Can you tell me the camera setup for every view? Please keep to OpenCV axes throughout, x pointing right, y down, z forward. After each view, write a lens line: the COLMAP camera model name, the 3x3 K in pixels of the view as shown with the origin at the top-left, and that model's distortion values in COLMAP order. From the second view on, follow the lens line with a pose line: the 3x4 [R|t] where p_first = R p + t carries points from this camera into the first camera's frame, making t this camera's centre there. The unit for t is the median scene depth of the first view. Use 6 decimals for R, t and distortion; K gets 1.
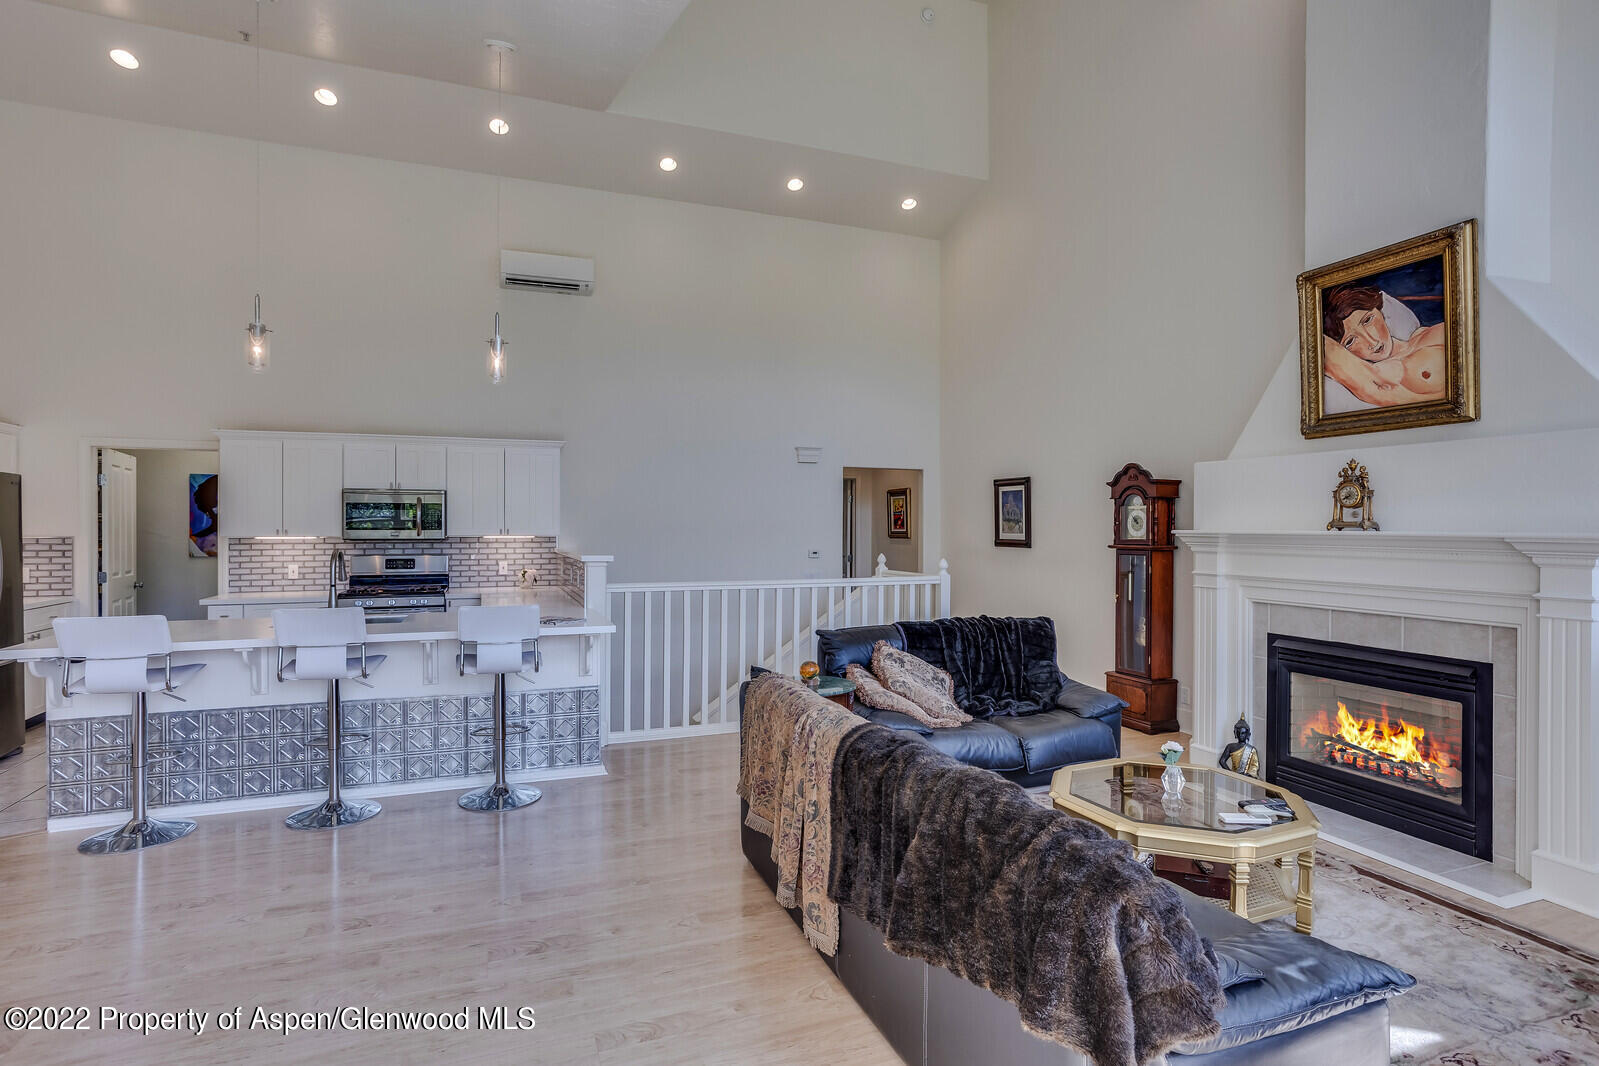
lens RADIAL K [[790.1, 0, 804.3], [0, 790.1, 533.3], [0, 0, 1]] dist [-0.046885, 0.032240]
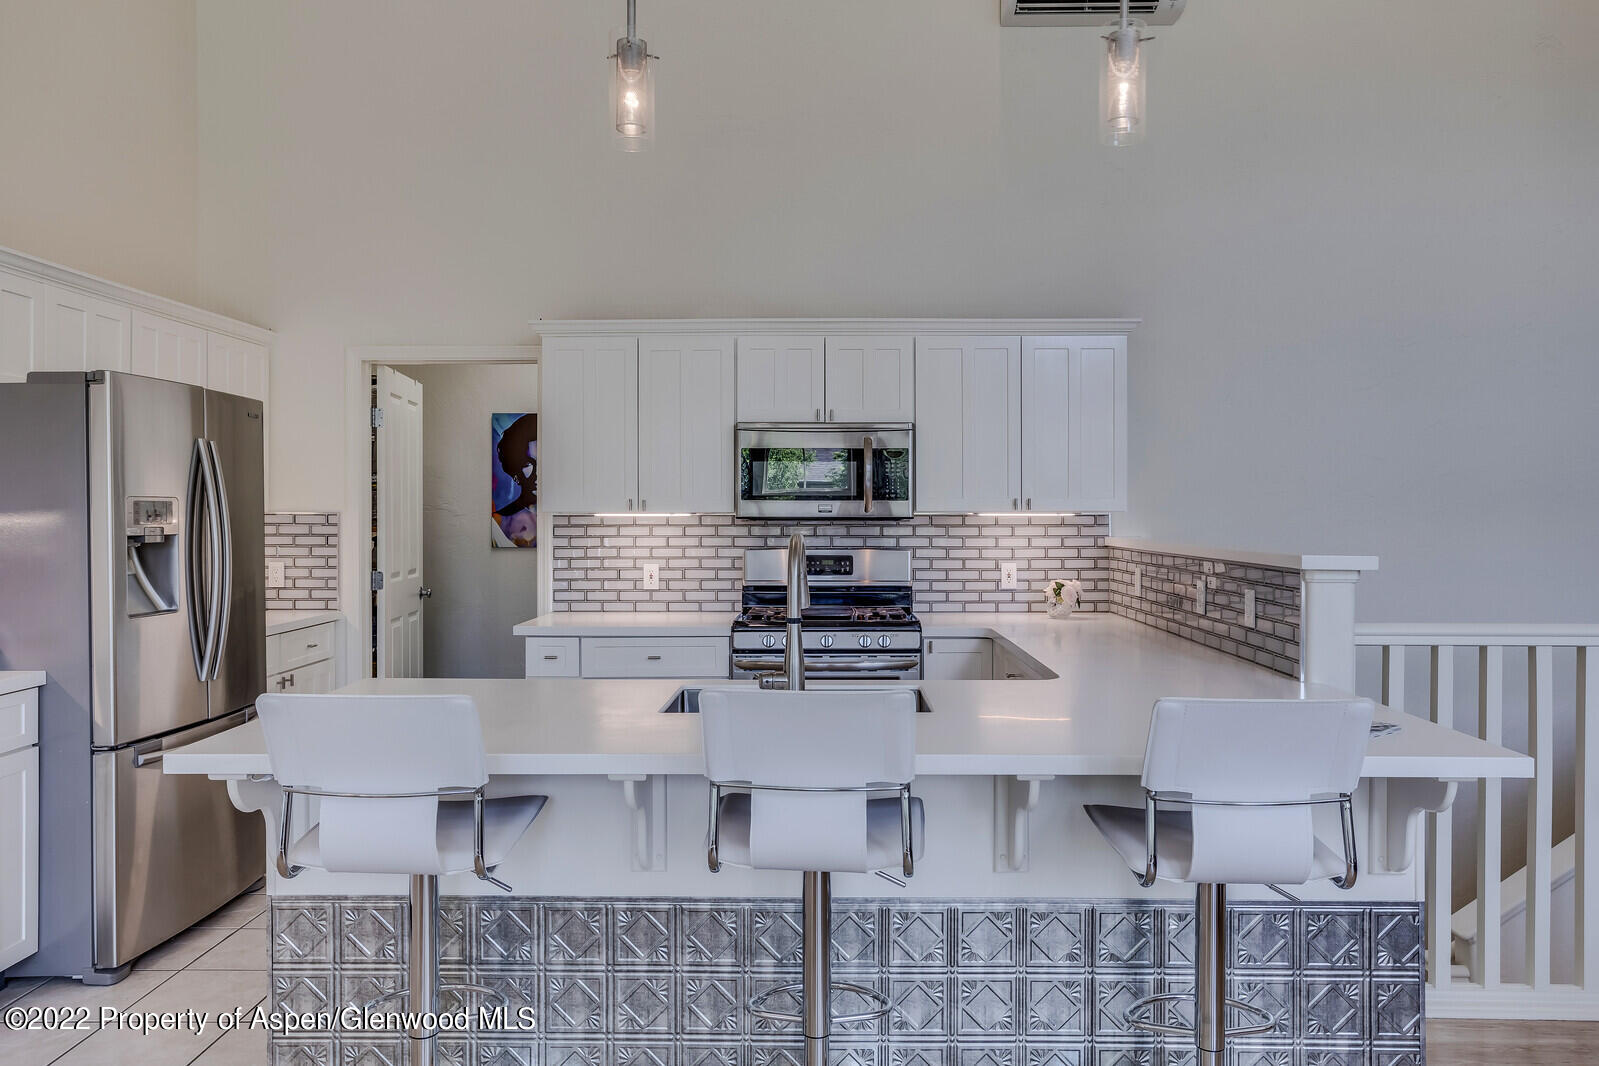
lens RADIAL K [[1188.6, 0, 820.0], [0, 1188.6, 520.0], [0, 0, 1]] dist [0.000698, -0.000124]
pose [[0.925073, 0.002188, -0.379783, -0.231850], [-0.001565, 0.999997, 0.001949, 0.007449], [0.379786, -0.001208, 0.925073, 0.272929]]
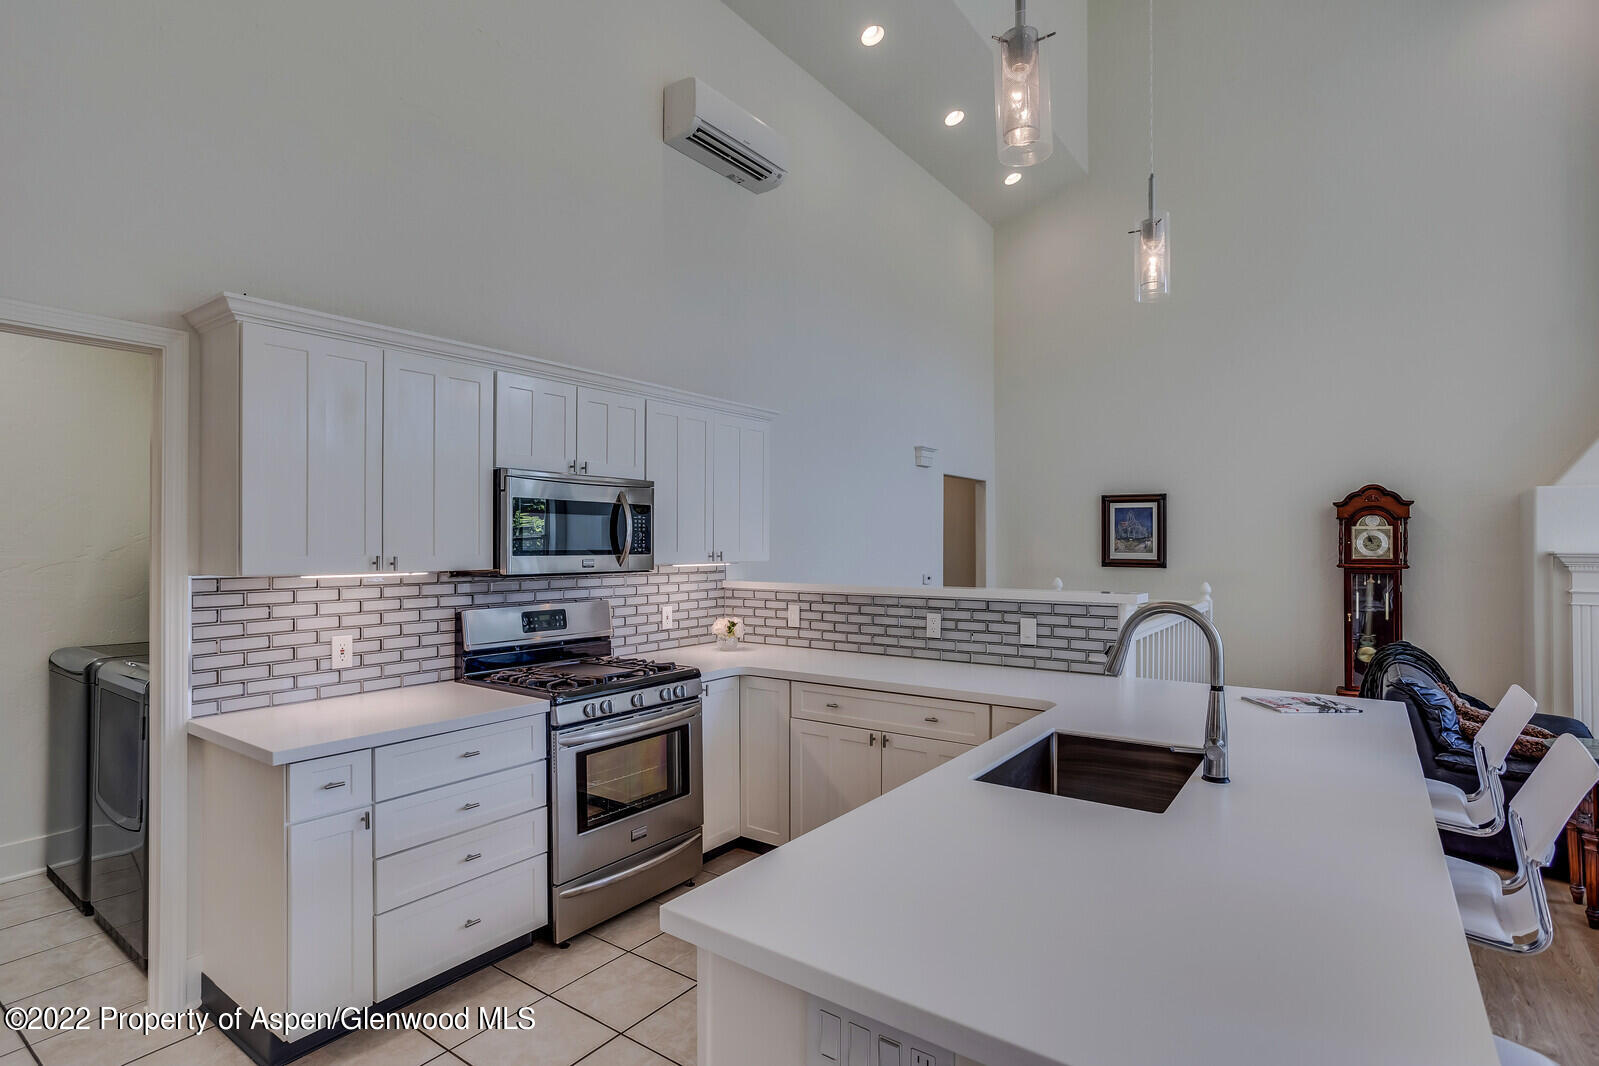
lens RADIAL K [[790.1, 0, 804.3], [0, 790.1, 533.3], [0, 0, 1]] dist [-0.046885, 0.032240]
pose [[0.842704, 0.007405, 0.538327, -0.696491], [0.003245, 0.999817, -0.018833, -0.008352], [-0.538368, 0.017618, 0.842526, 0.507556]]
